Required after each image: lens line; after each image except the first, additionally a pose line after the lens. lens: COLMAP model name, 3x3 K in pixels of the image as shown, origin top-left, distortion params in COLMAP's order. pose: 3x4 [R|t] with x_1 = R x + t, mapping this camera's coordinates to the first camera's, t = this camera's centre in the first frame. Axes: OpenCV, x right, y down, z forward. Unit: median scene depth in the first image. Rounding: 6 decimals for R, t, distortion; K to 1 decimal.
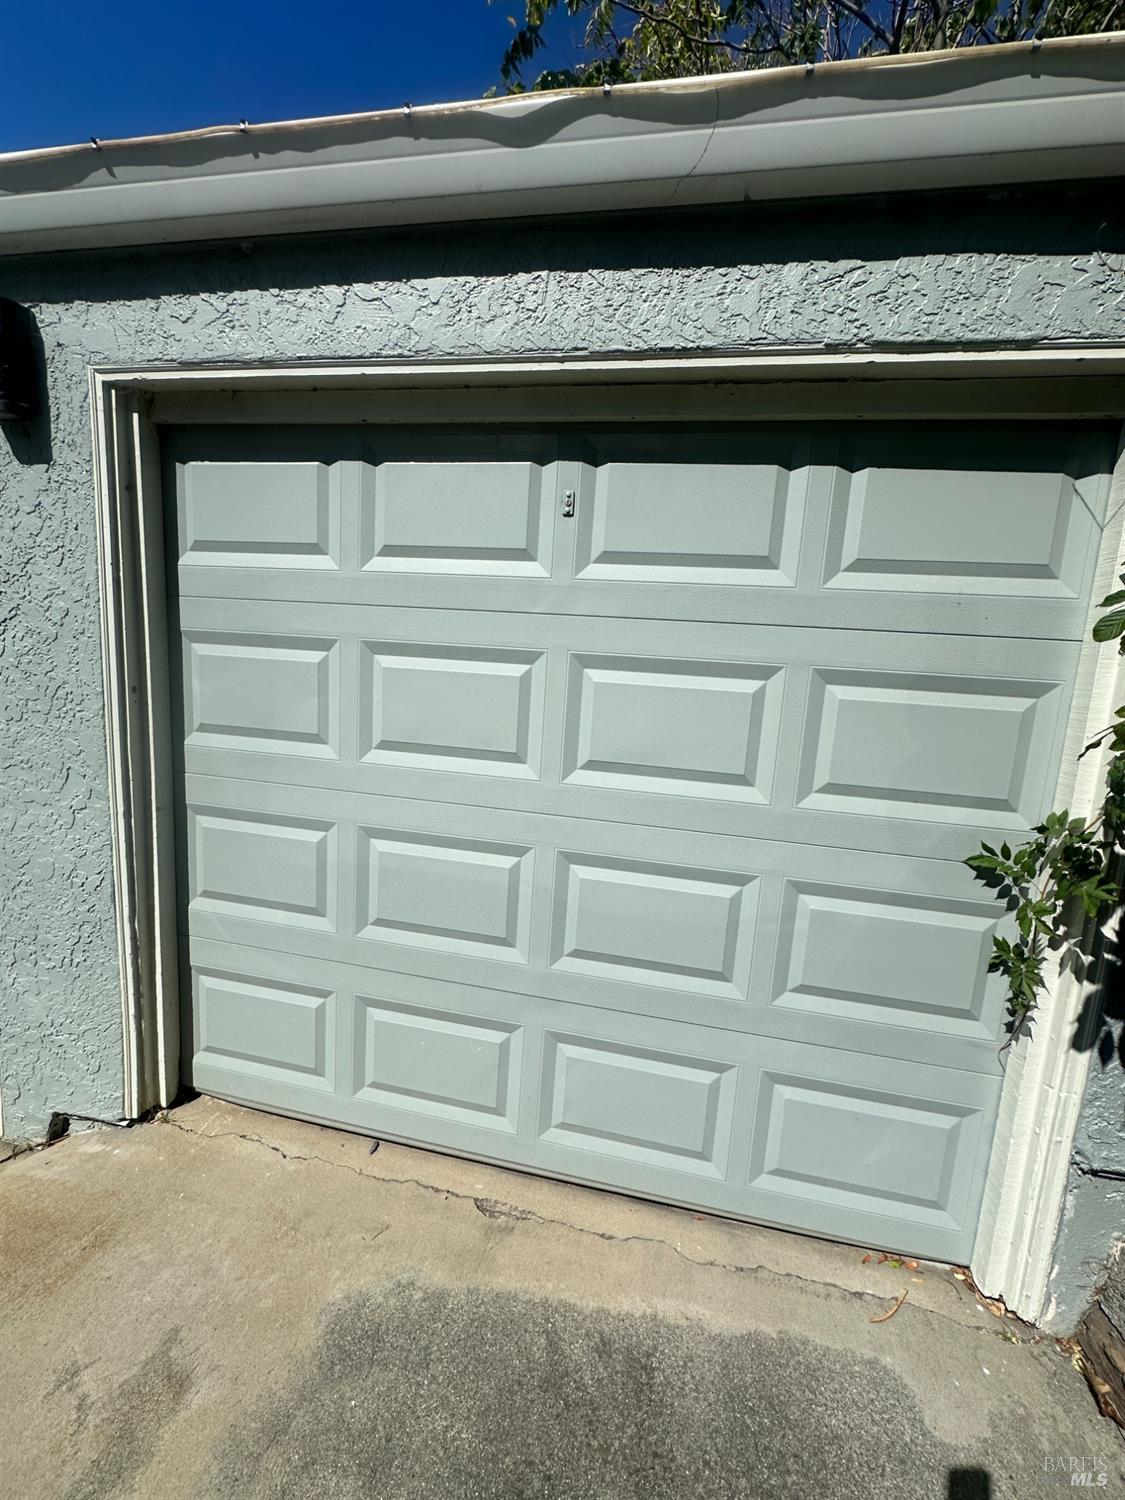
lens RADIAL K [[603.0, 0, 564.4], [0, 603.0, 755.3], [0, 0, 1]] dist [-0.000107, 0.000055]
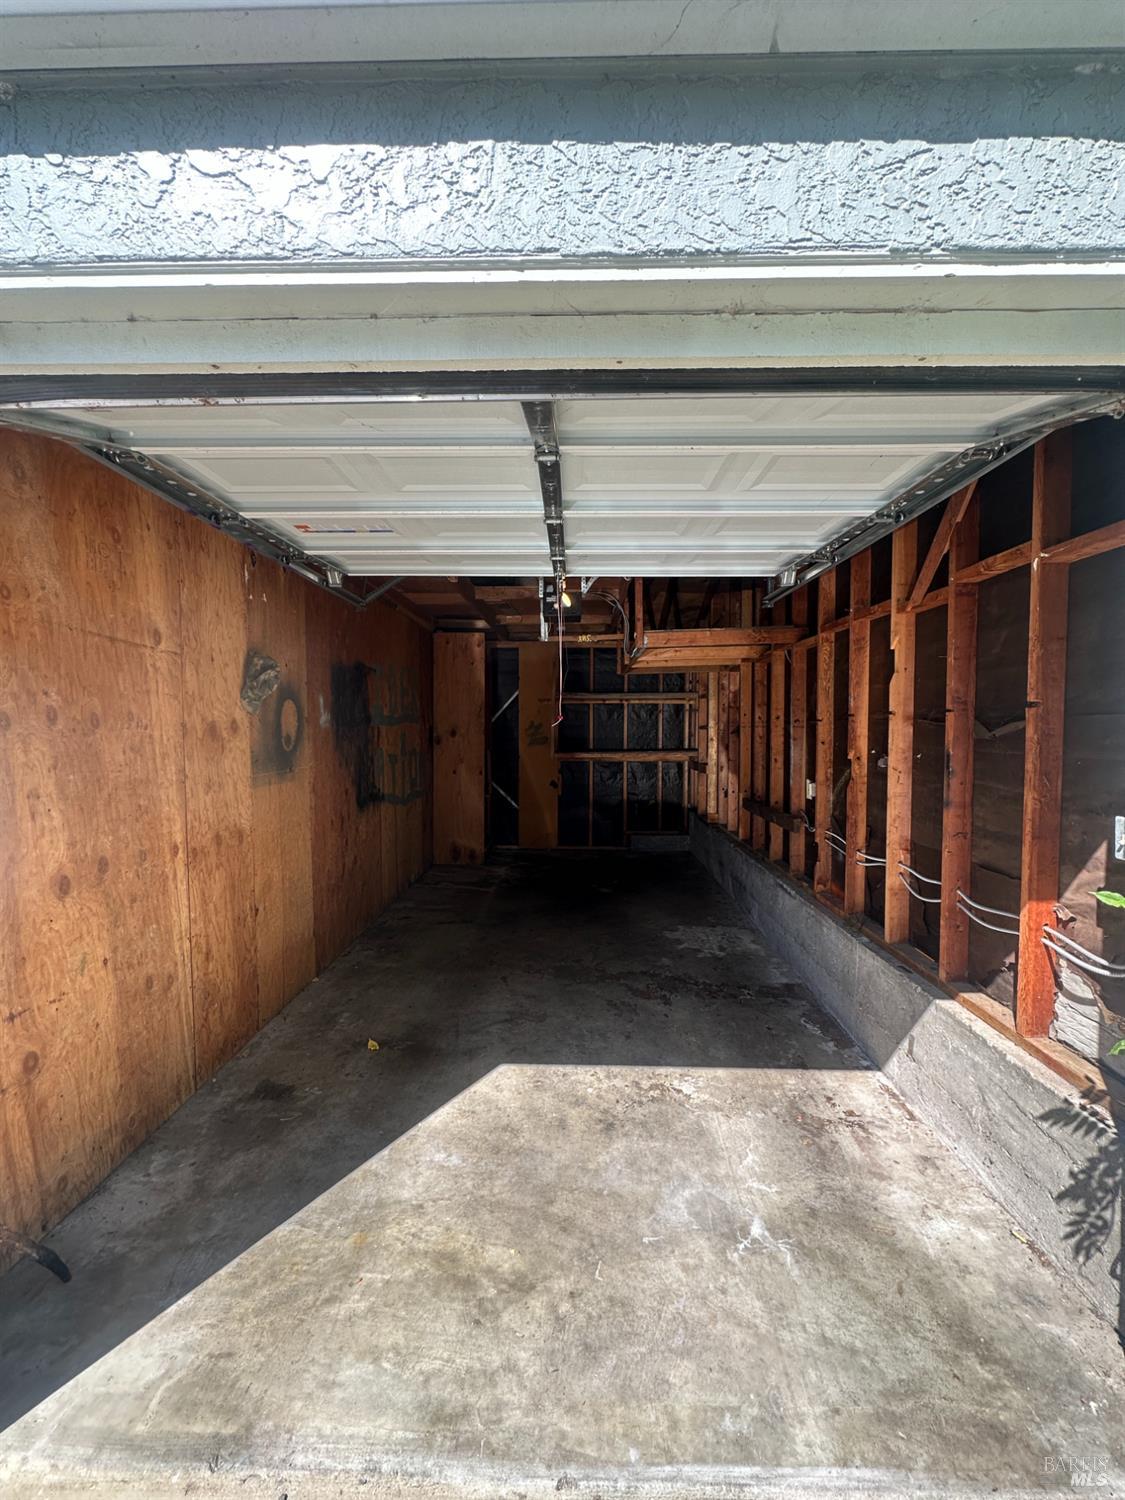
lens RADIAL K [[603.0, 0, 561.0], [0, 603.0, 746.1], [0, 0, 1]] dist [-0.000107, 0.000055]
pose [[0.983410, -0.070681, 0.167059, -0.116211], [0.086661, 0.992130, -0.090378, -0.053942], [-0.159357, 0.103356, 0.981796, 0.394671]]
